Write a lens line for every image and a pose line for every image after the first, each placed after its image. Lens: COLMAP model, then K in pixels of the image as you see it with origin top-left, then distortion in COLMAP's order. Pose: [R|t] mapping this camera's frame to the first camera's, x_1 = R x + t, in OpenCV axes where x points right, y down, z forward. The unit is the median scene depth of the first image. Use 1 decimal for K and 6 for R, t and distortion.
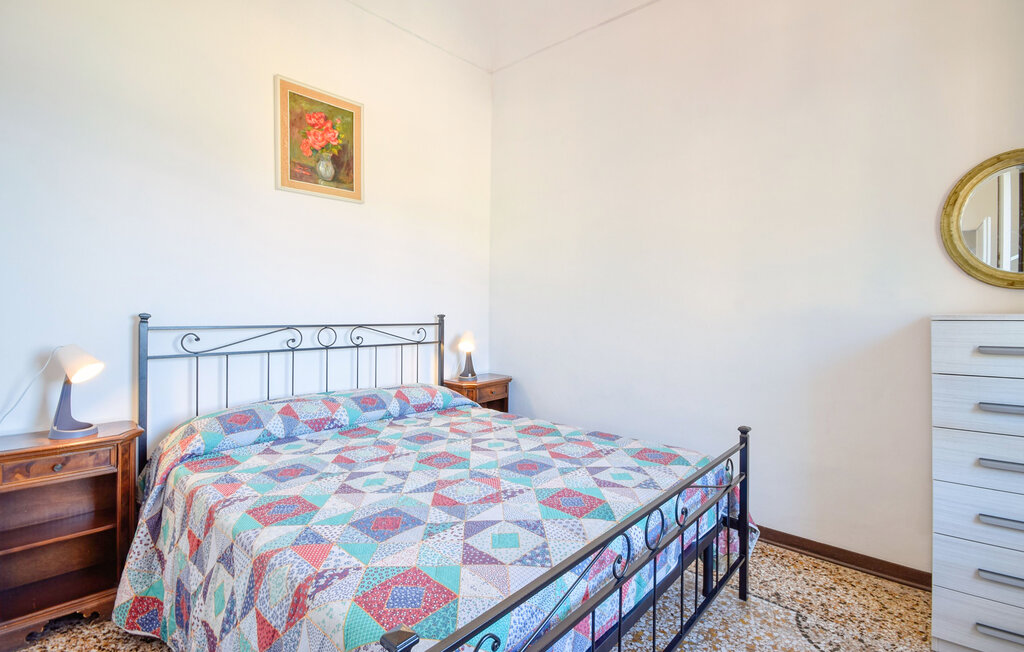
lens RADIAL K [[457.8, 0, 518.1], [0, 457.8, 315.4], [0, 0, 1]] dist [0.002782, 0.000323]
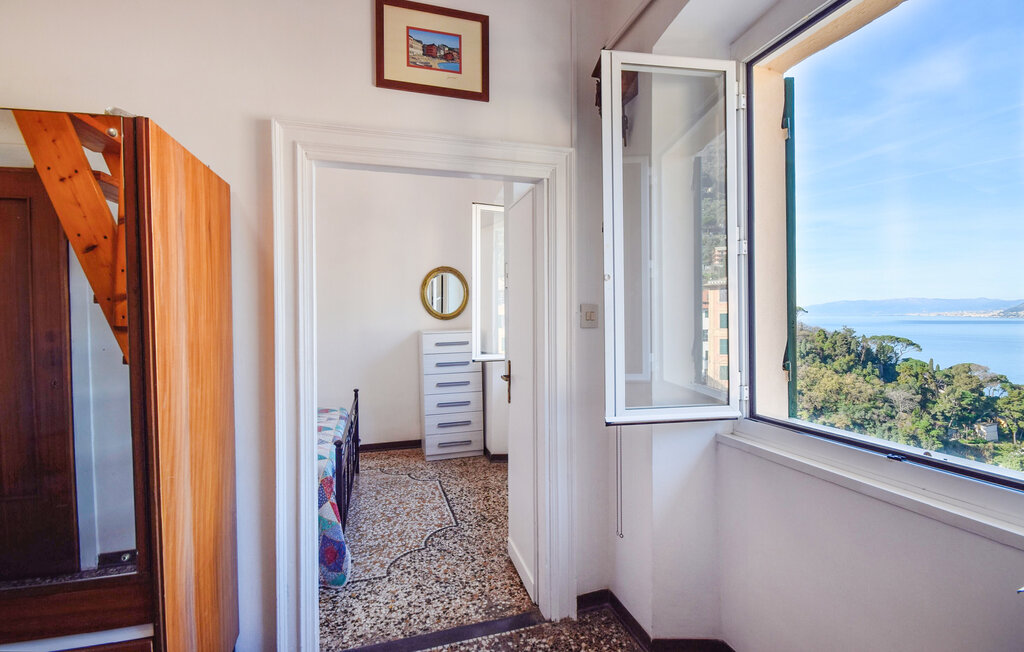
lens RADIAL K [[457.8, 0, 513.9], [0, 457.8, 323.0], [0, 0, 1]] dist [0.002782, 0.000323]
pose [[0.505572, -0.019747, 0.862559, -0.928020], [0.014198, 0.999793, 0.014566, -0.069752], [-0.862668, 0.004882, 0.505747, -0.646980]]
